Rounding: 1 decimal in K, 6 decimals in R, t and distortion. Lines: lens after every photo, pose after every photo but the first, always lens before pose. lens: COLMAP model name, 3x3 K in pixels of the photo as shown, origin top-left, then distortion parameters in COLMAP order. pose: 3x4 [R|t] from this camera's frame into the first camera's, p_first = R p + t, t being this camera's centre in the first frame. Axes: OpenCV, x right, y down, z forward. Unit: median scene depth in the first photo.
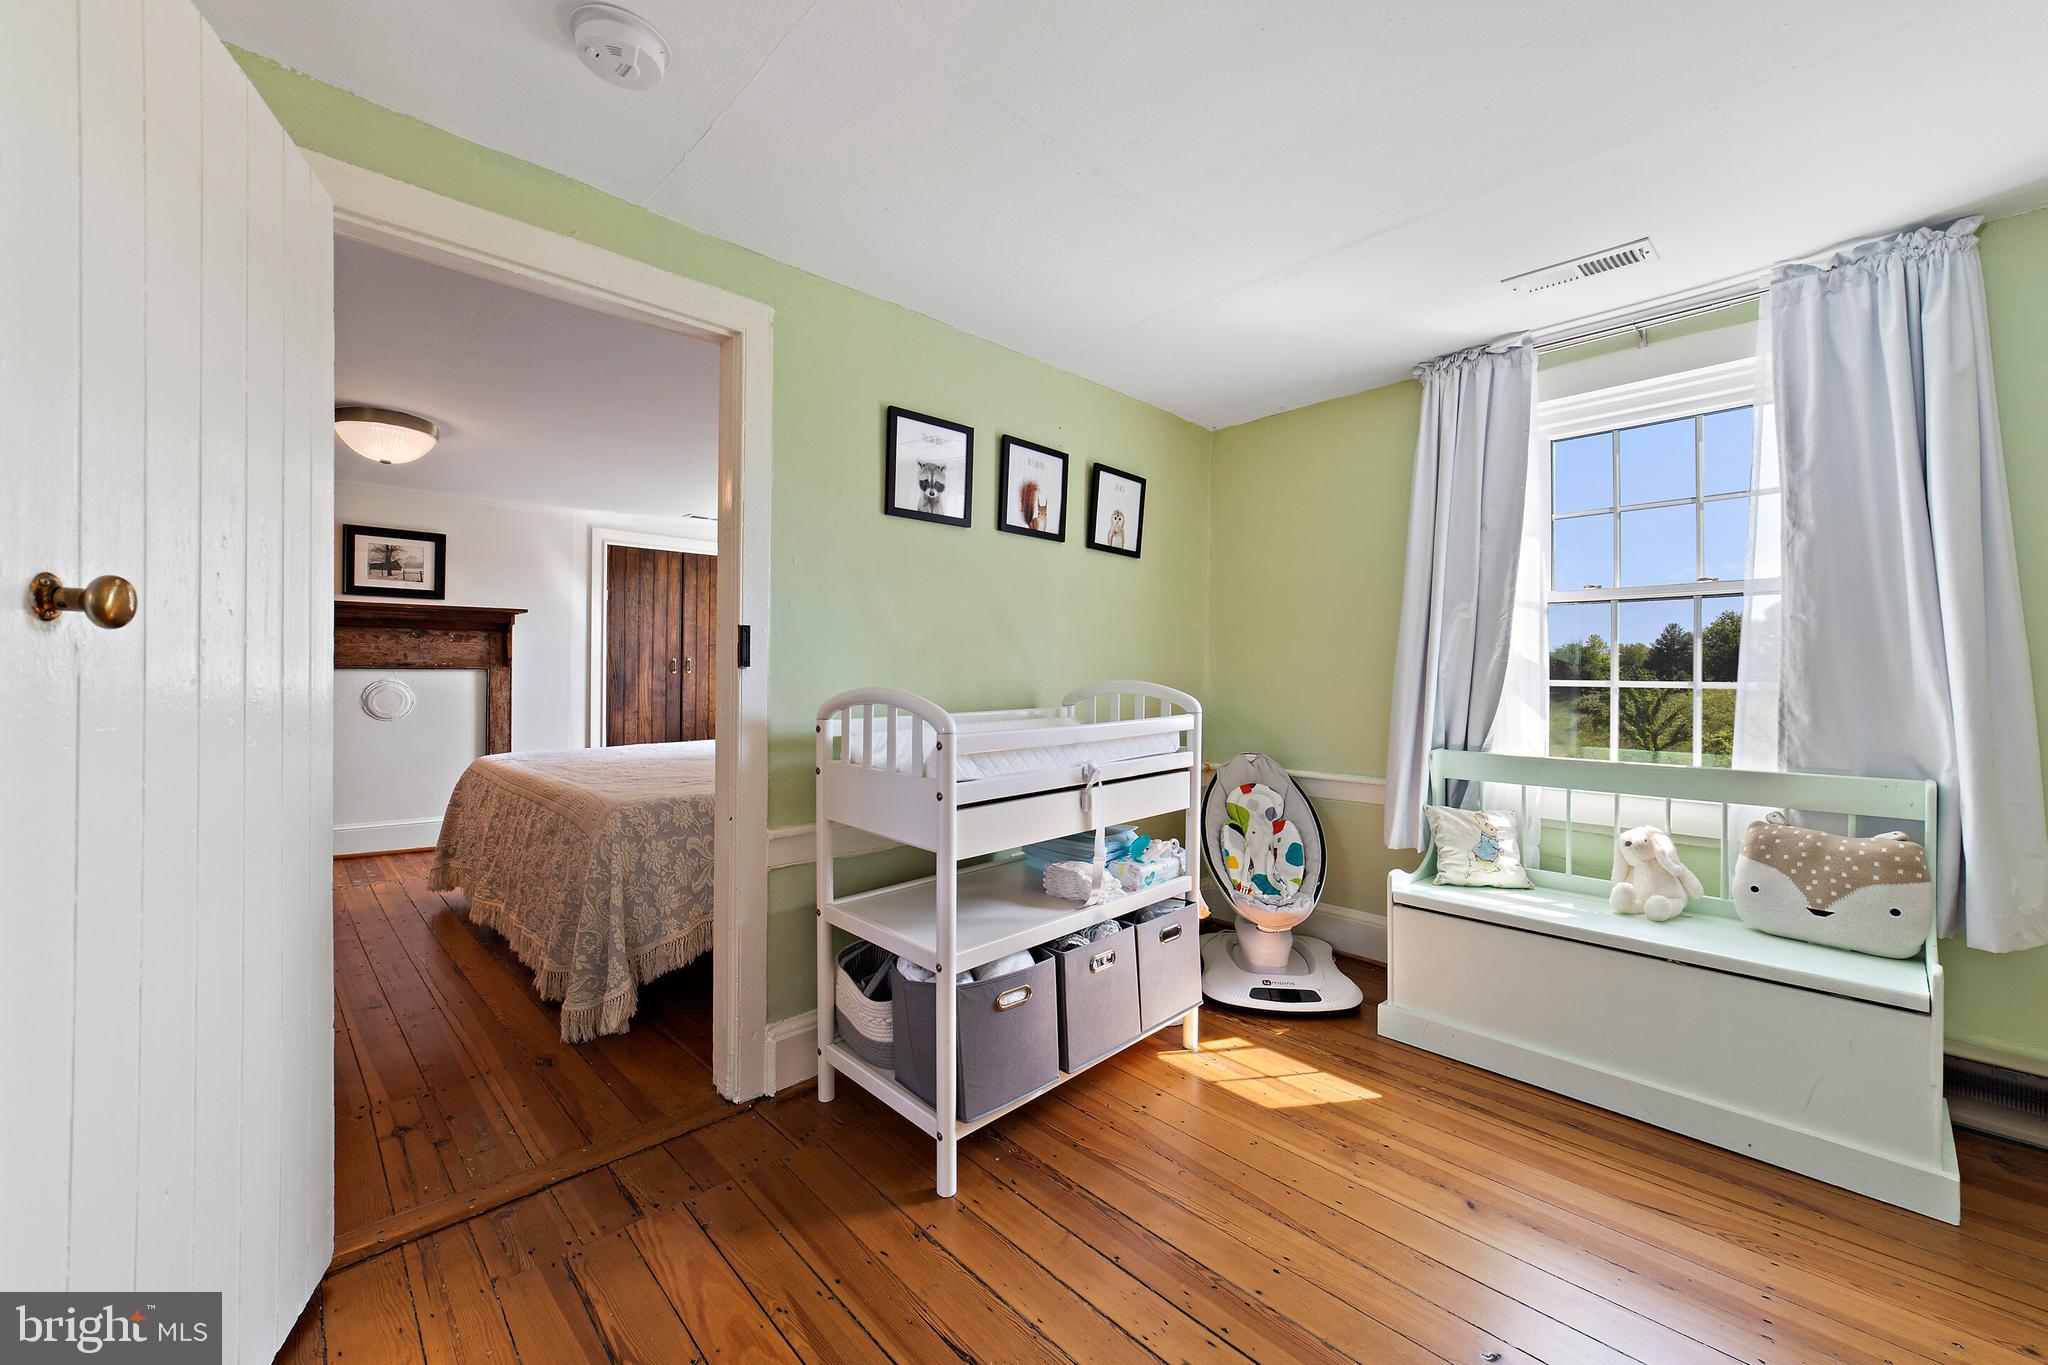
lens RADIAL K [[794.8, 0, 1025.0], [0, 794.8, 673.2], [0, 0, 1]] dist [-0.015467, 0.002948]
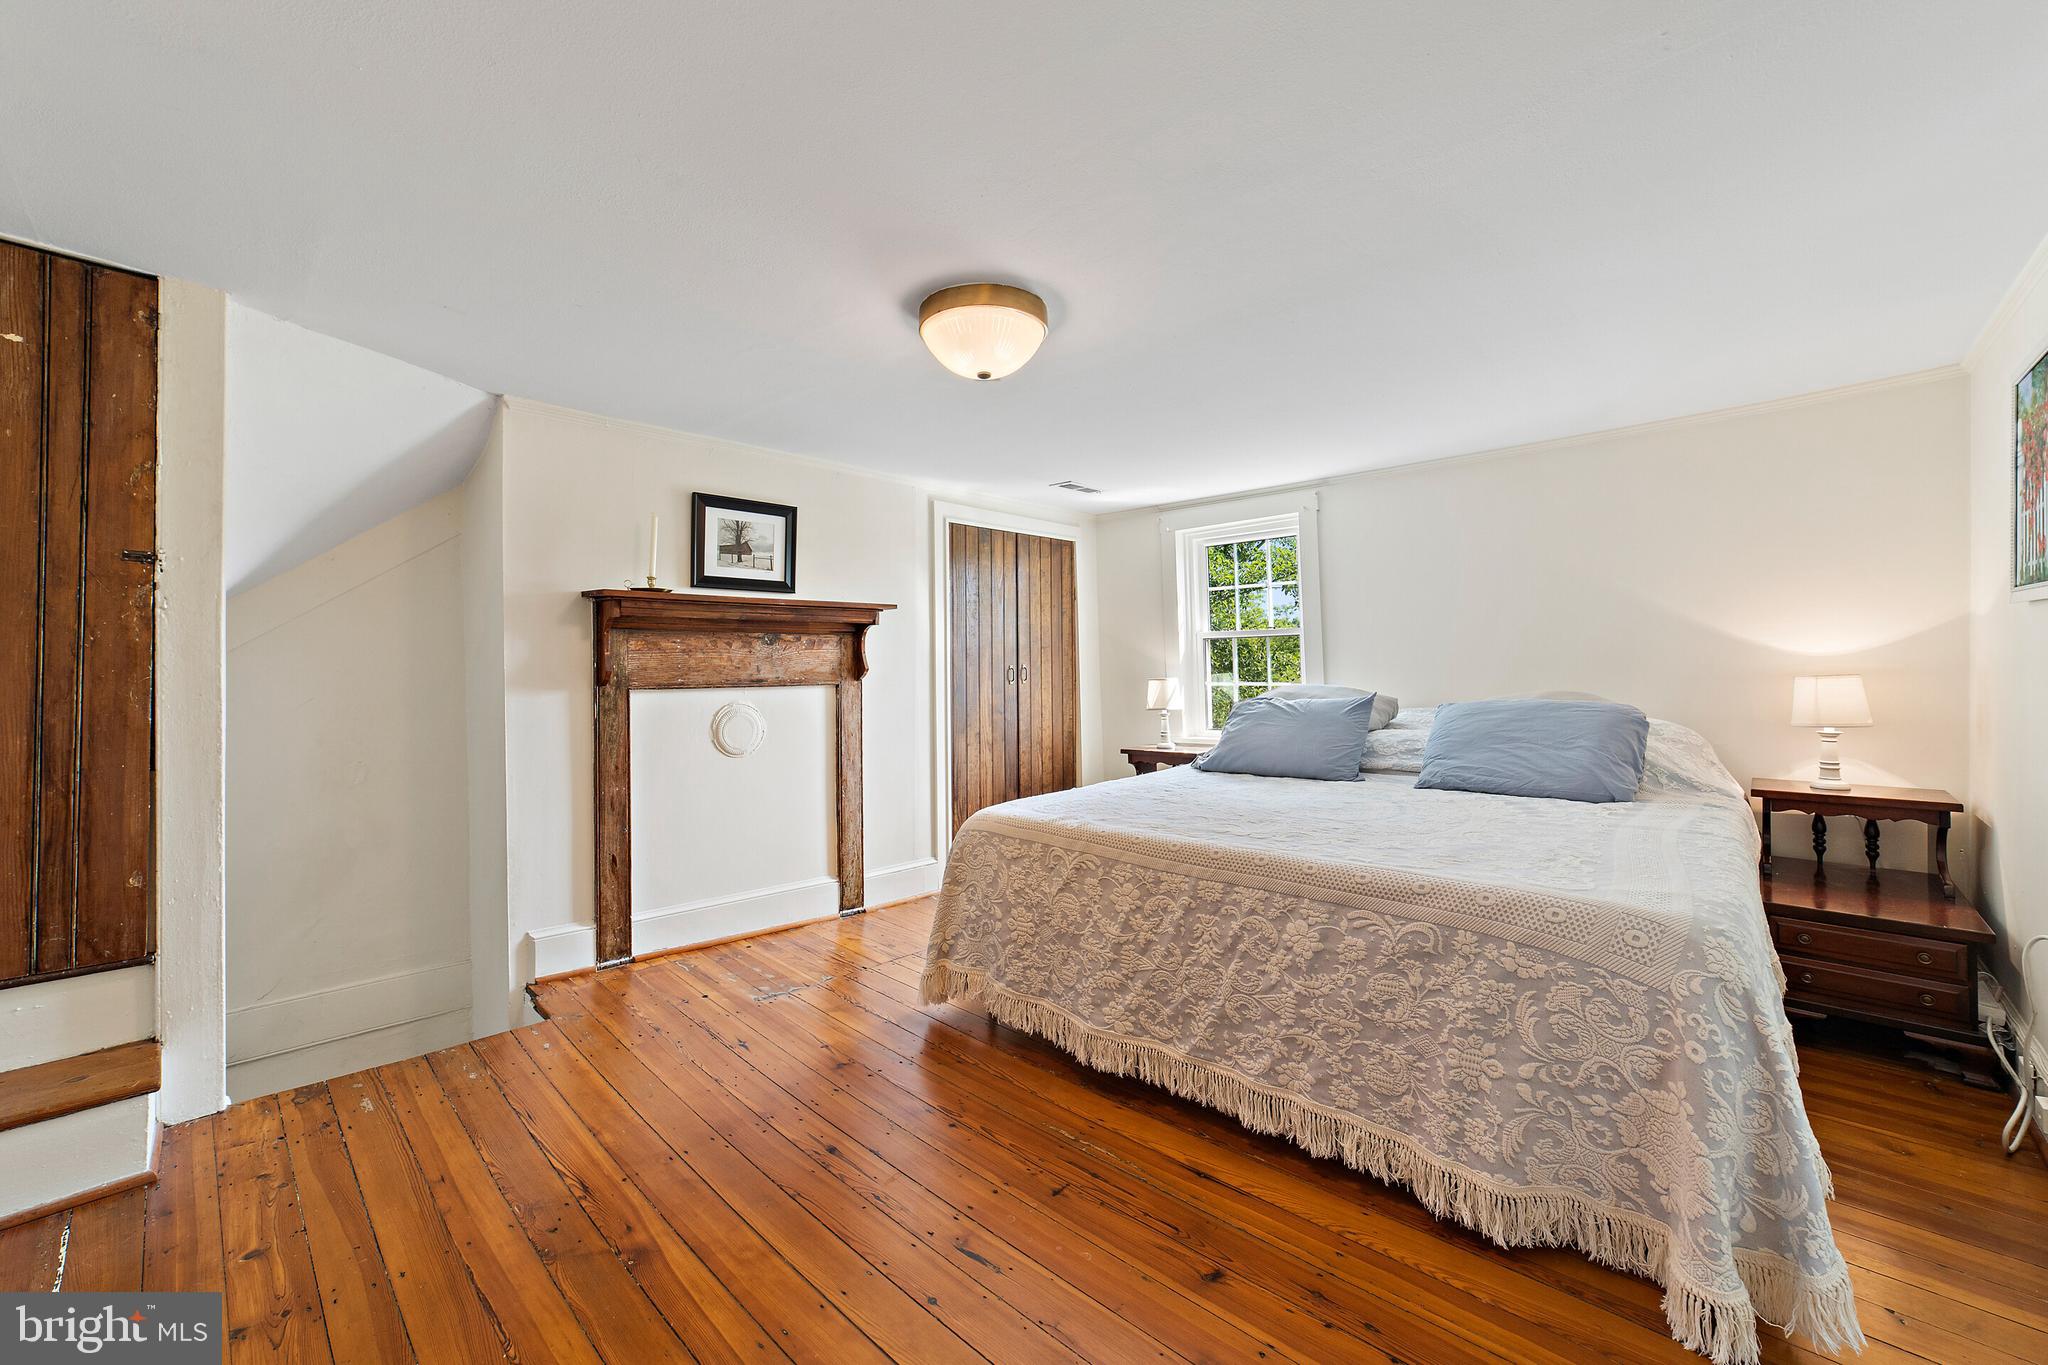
lens RADIAL K [[794.8, 0, 1013.3], [0, 794.8, 668.7], [0, 0, 1]] dist [-0.015467, 0.002948]
pose [[0.999613, -0.025235, 0.011694, -0.547583], [0.025315, 0.999657, -0.006741, -0.011484], [-0.011520, 0.007034, 0.999909, 0.244132]]
